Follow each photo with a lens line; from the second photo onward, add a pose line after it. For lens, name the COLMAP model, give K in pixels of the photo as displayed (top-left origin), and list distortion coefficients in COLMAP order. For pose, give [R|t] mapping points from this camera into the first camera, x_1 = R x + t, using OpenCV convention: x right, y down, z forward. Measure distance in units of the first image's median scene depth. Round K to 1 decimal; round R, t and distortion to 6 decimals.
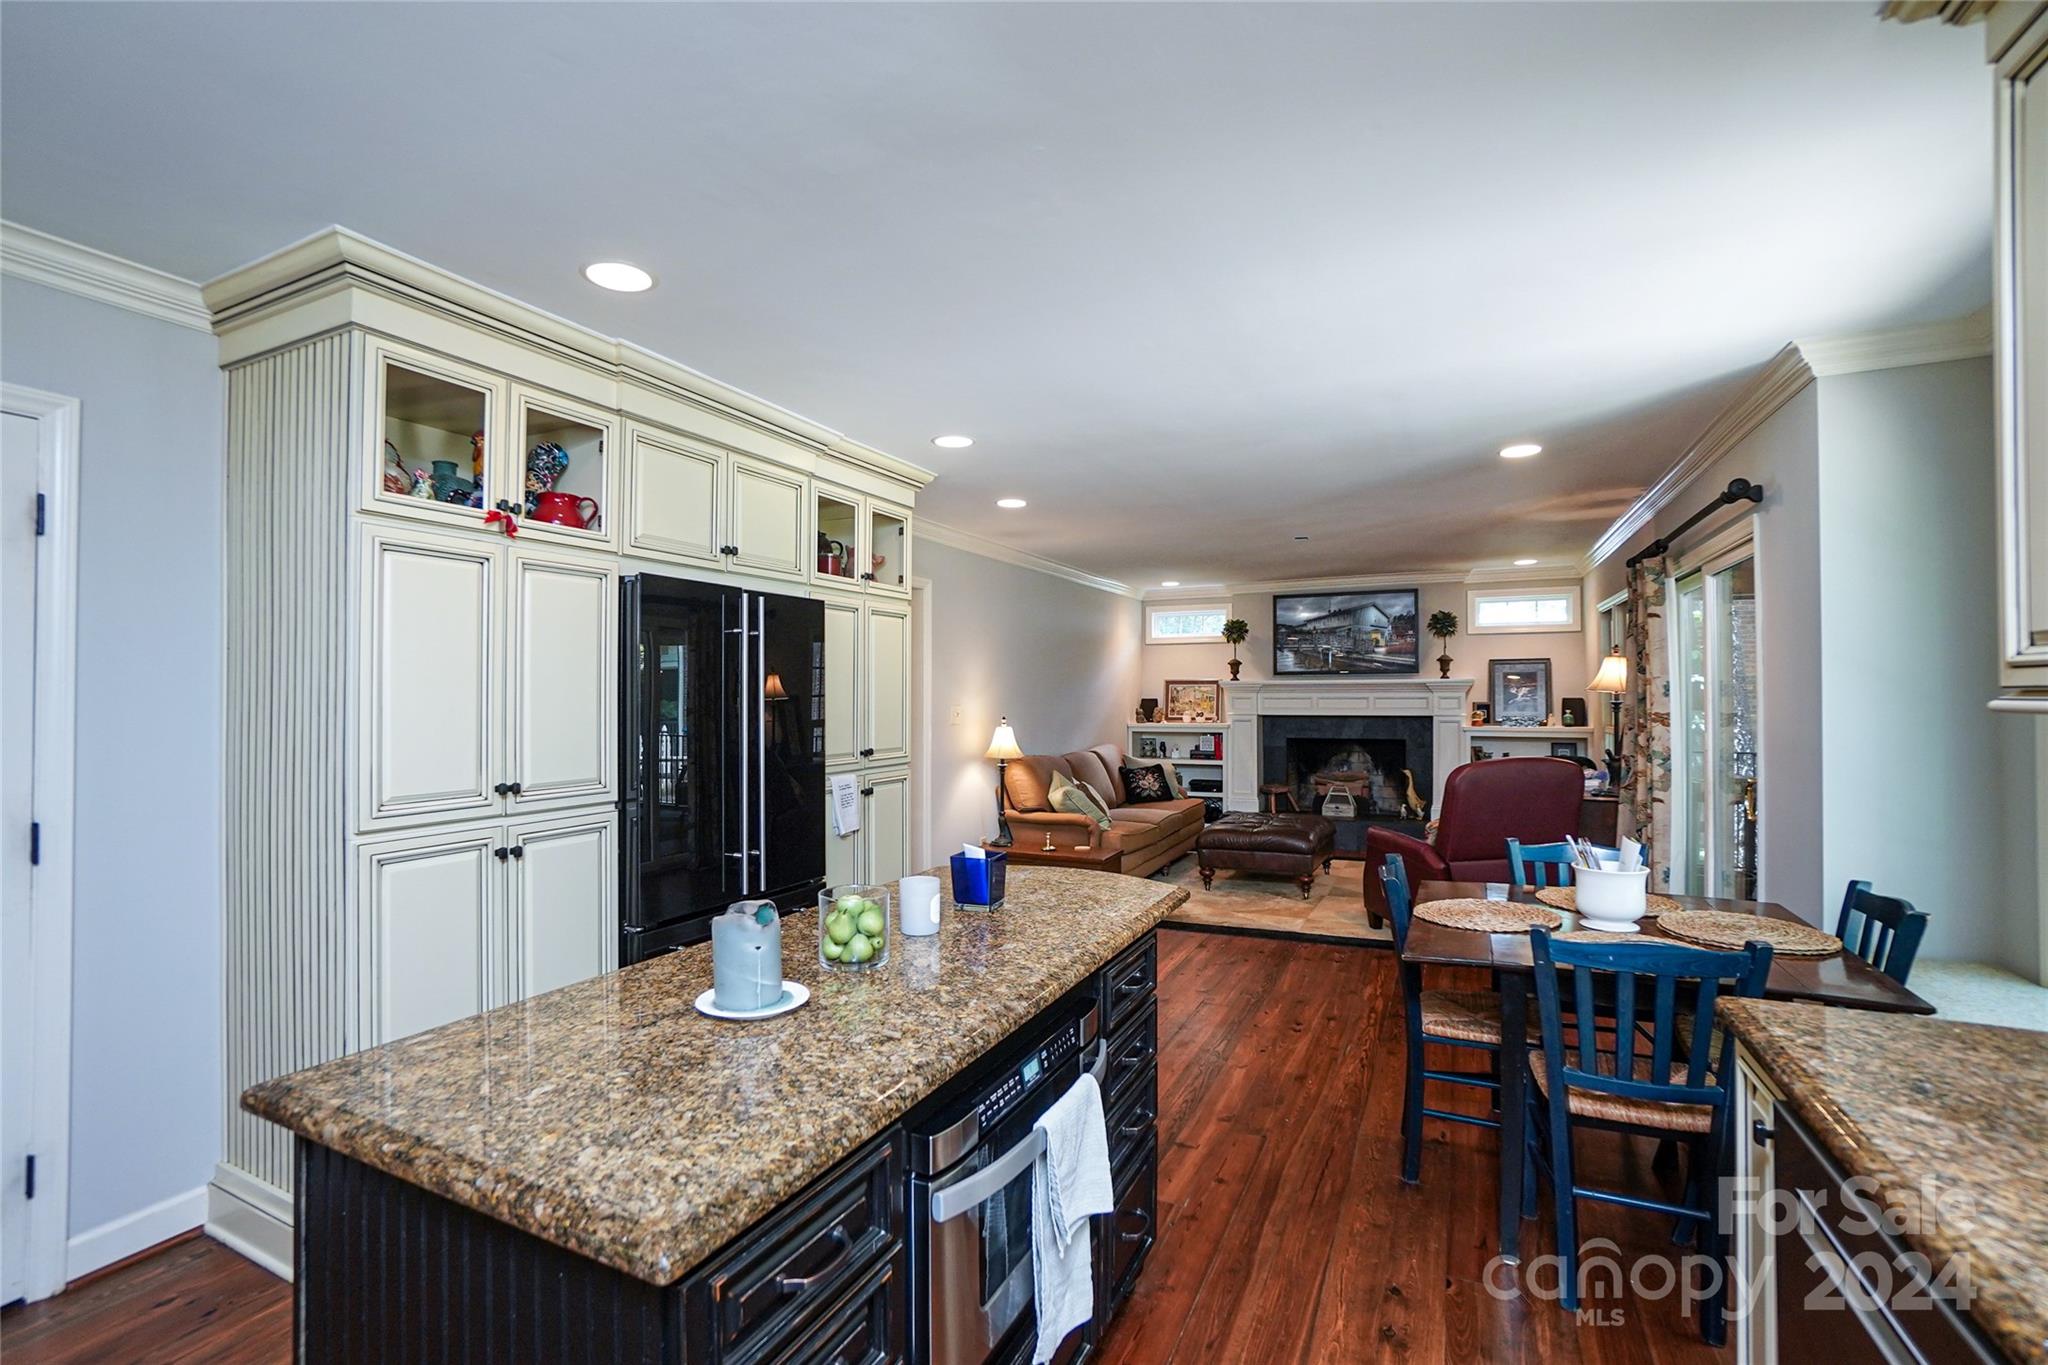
lens RADIAL K [[918.3, 0, 996.3], [0, 918.3, 687.6], [0, 0, 1]] dist [-0.050306, 0.014347]
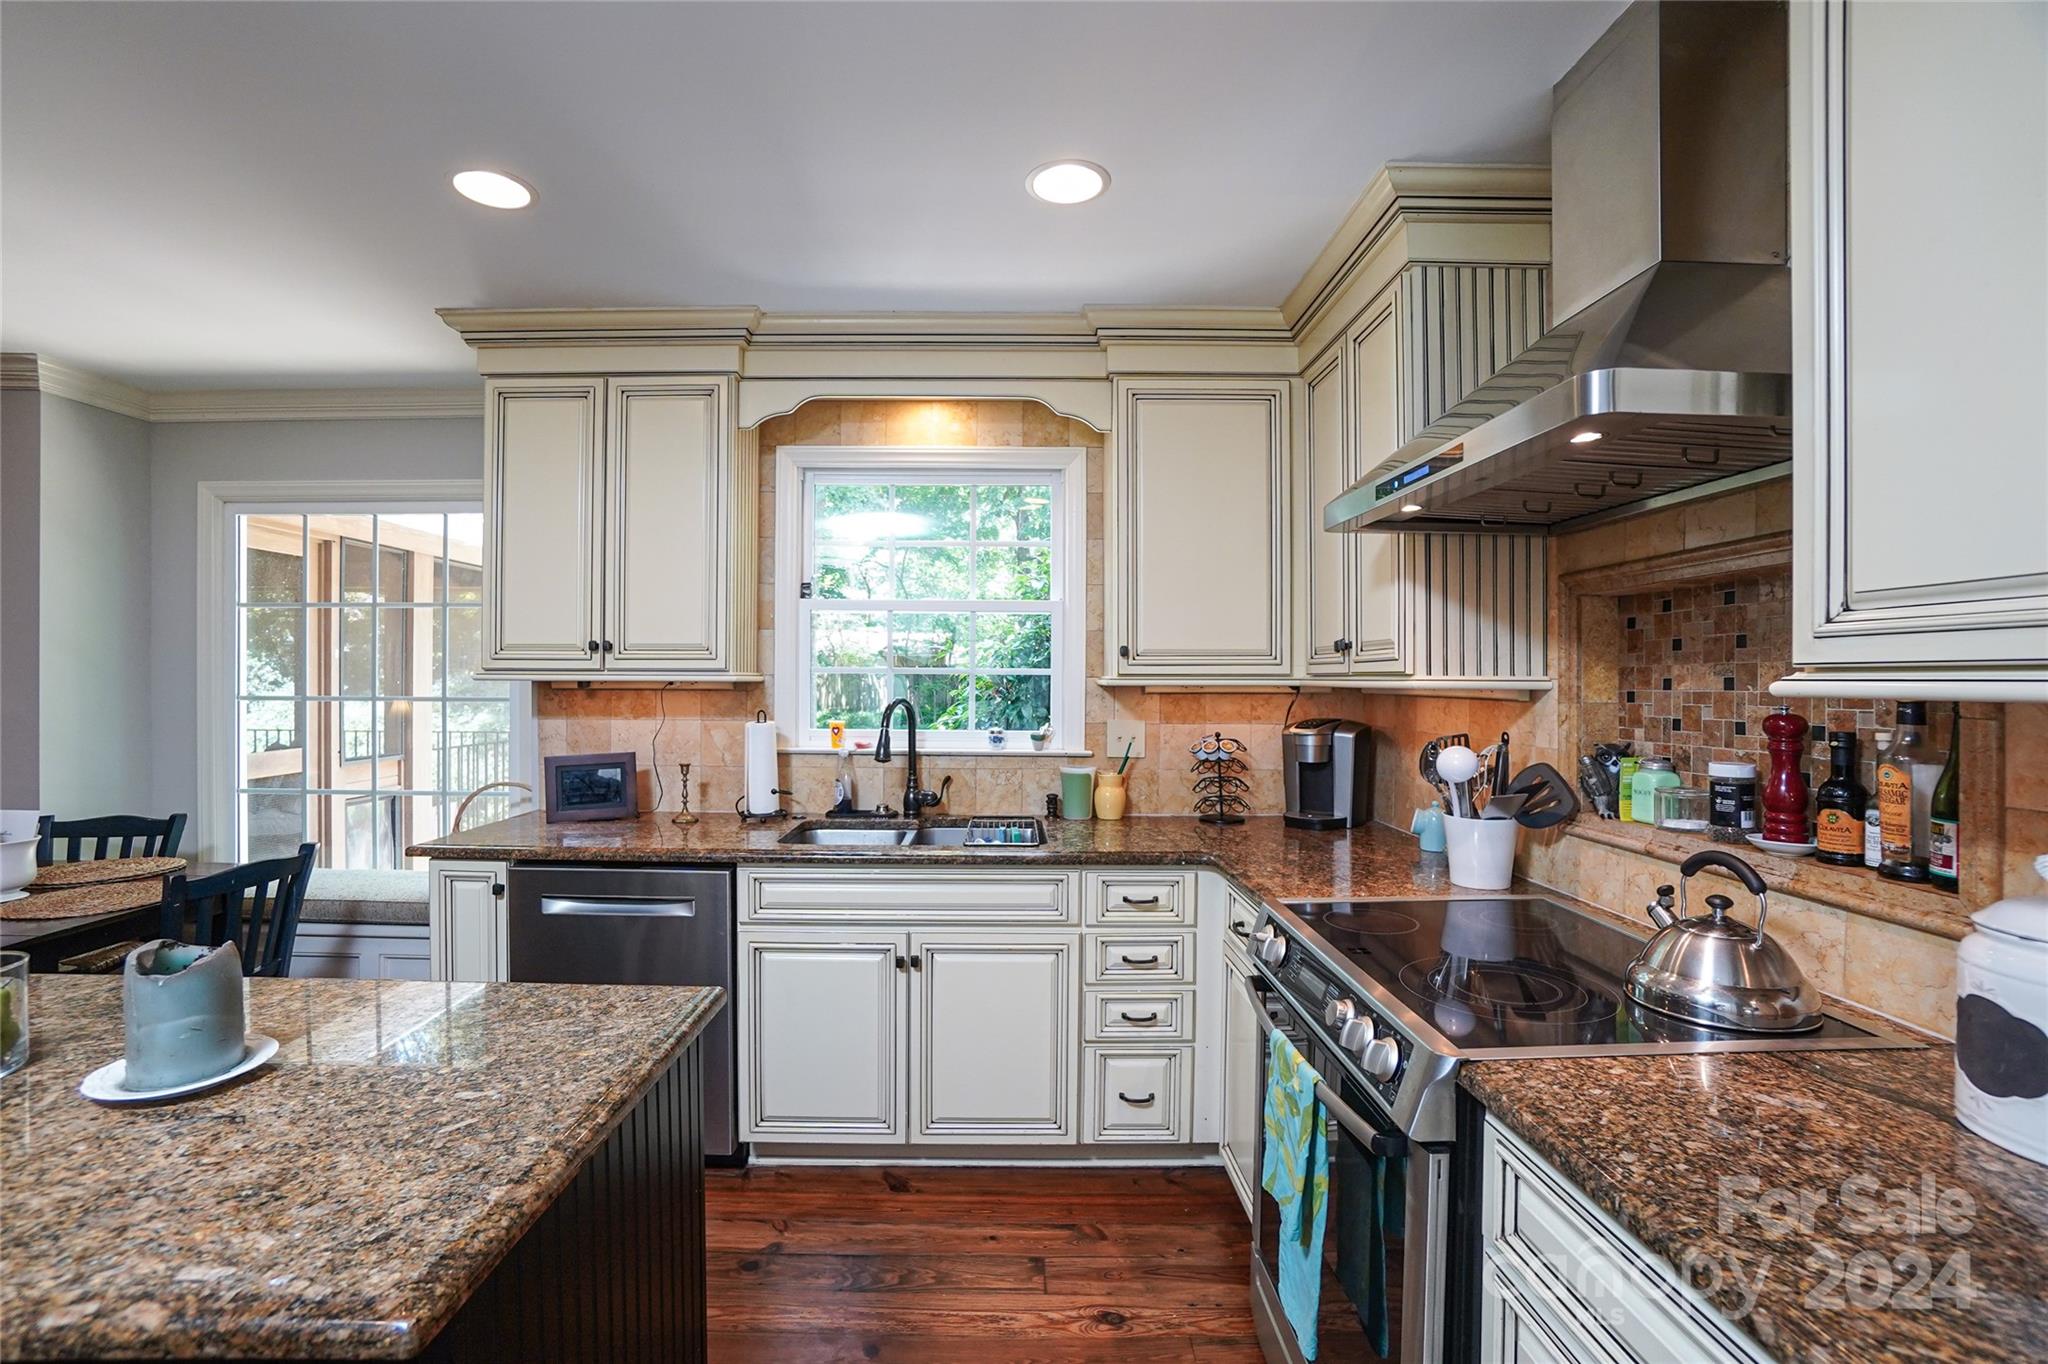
lens RADIAL K [[918.3, 0, 1021.5], [0, 918.3, 678.1], [0, 0, 1]] dist [-0.050306, 0.014347]
pose [[-0.452500, -0.002577, 0.891761, -0.222537], [-0.009966, 0.999948, -0.002167, 0.002633], [-0.891709, -0.009867, -0.452502, 0.129532]]
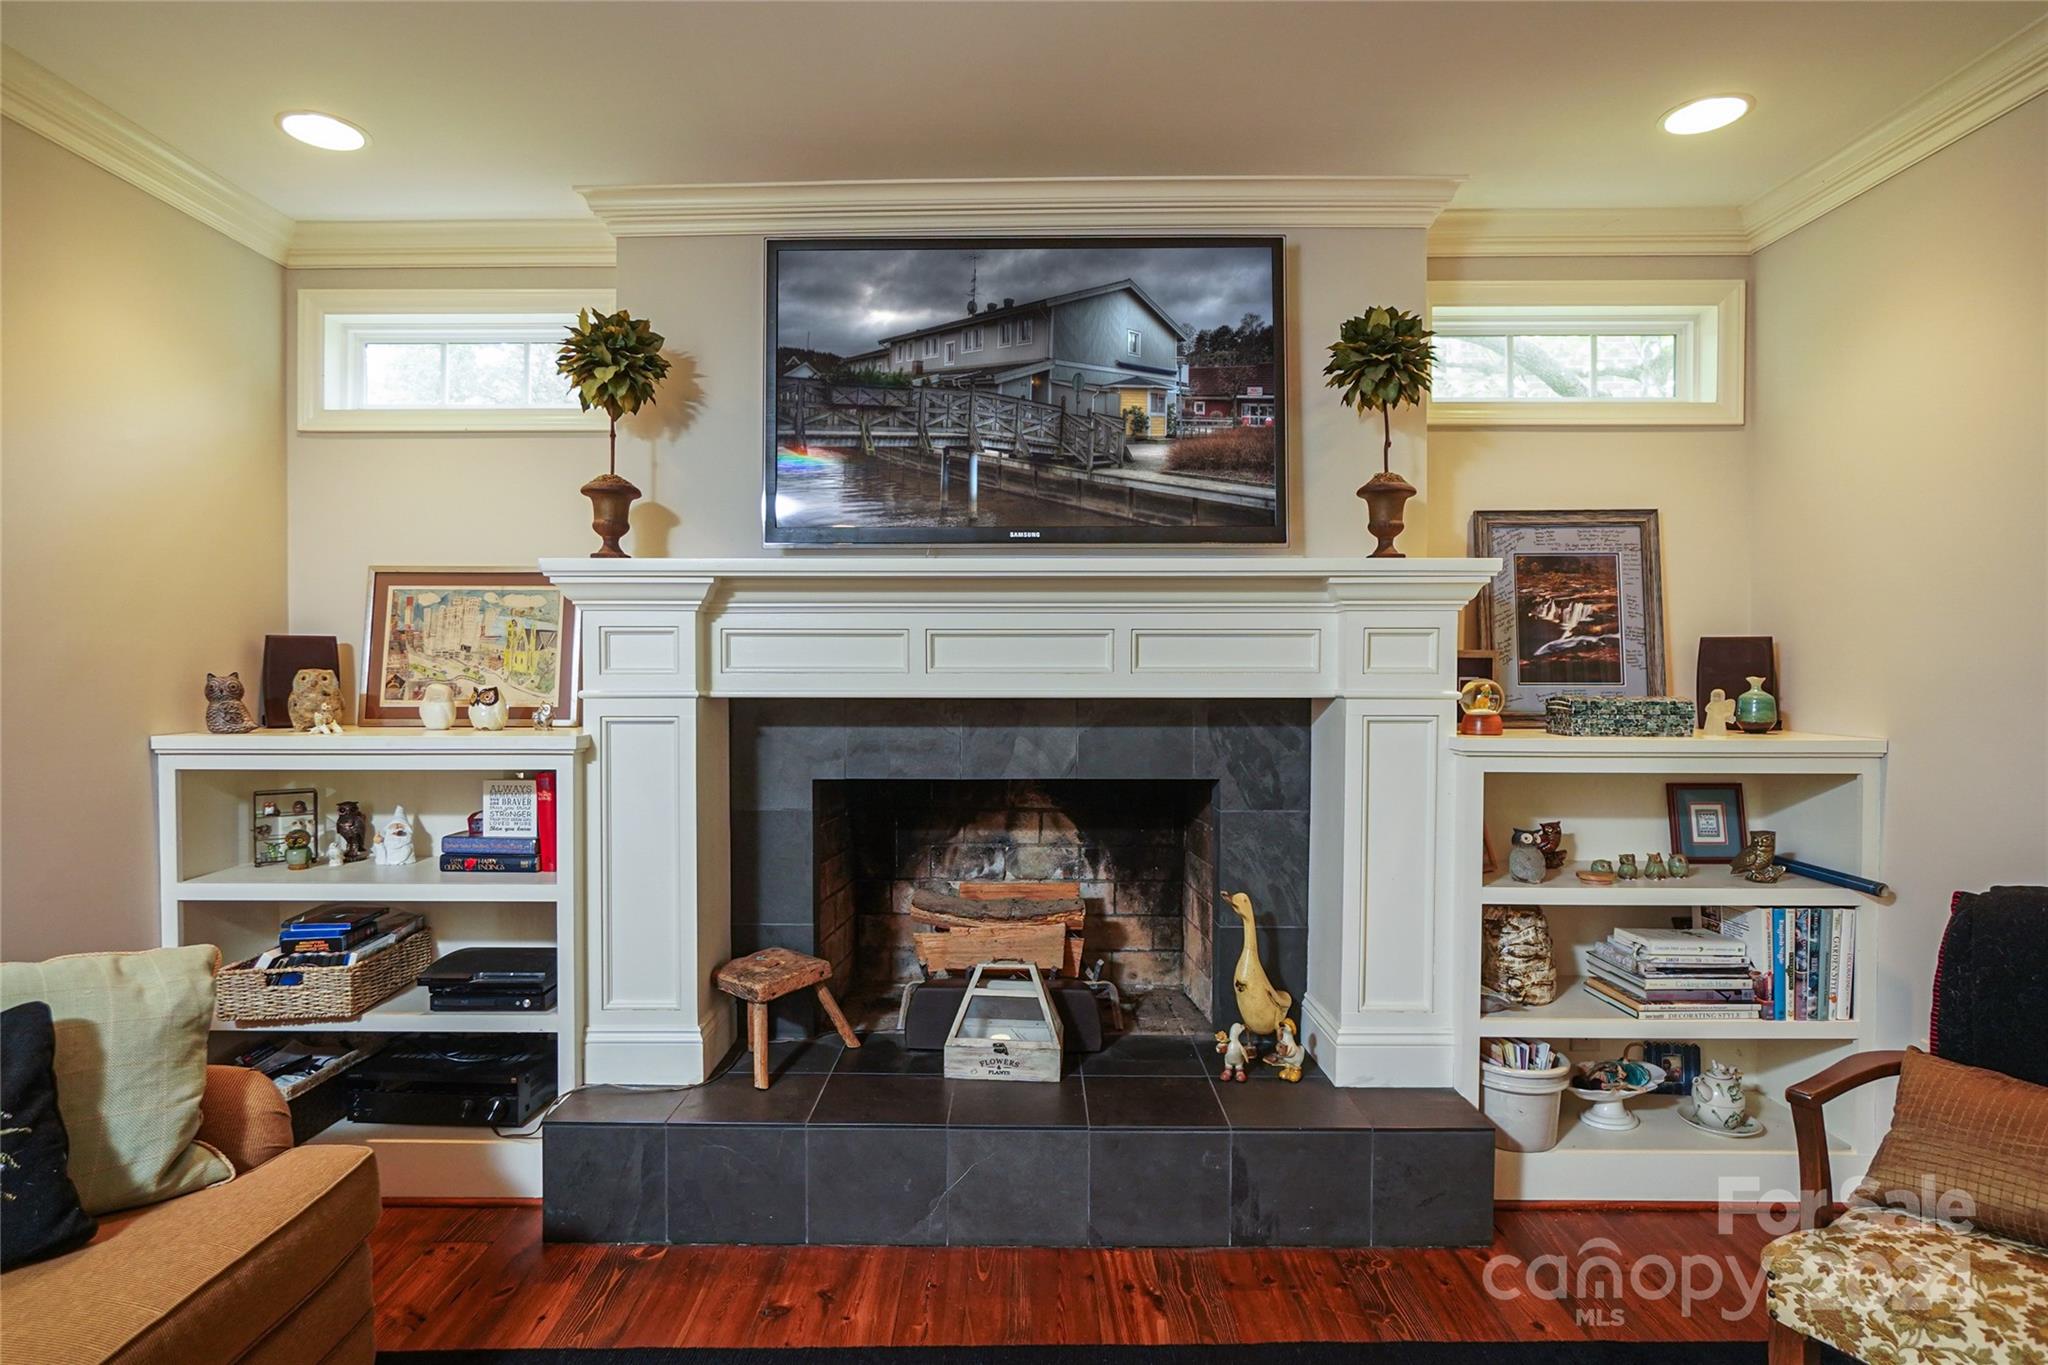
lens RADIAL K [[1115.7, 0, 1014.9], [0, 1115.7, 690.3], [0, 0, 1]] dist [-0.024800, 0.002193]
pose [[0.887584, -0.001024, 0.460646, 0.235767], [-0.009297, 0.999754, 0.020136, 0.022654], [-0.460553, -0.022155, 0.887356, 0.732551]]
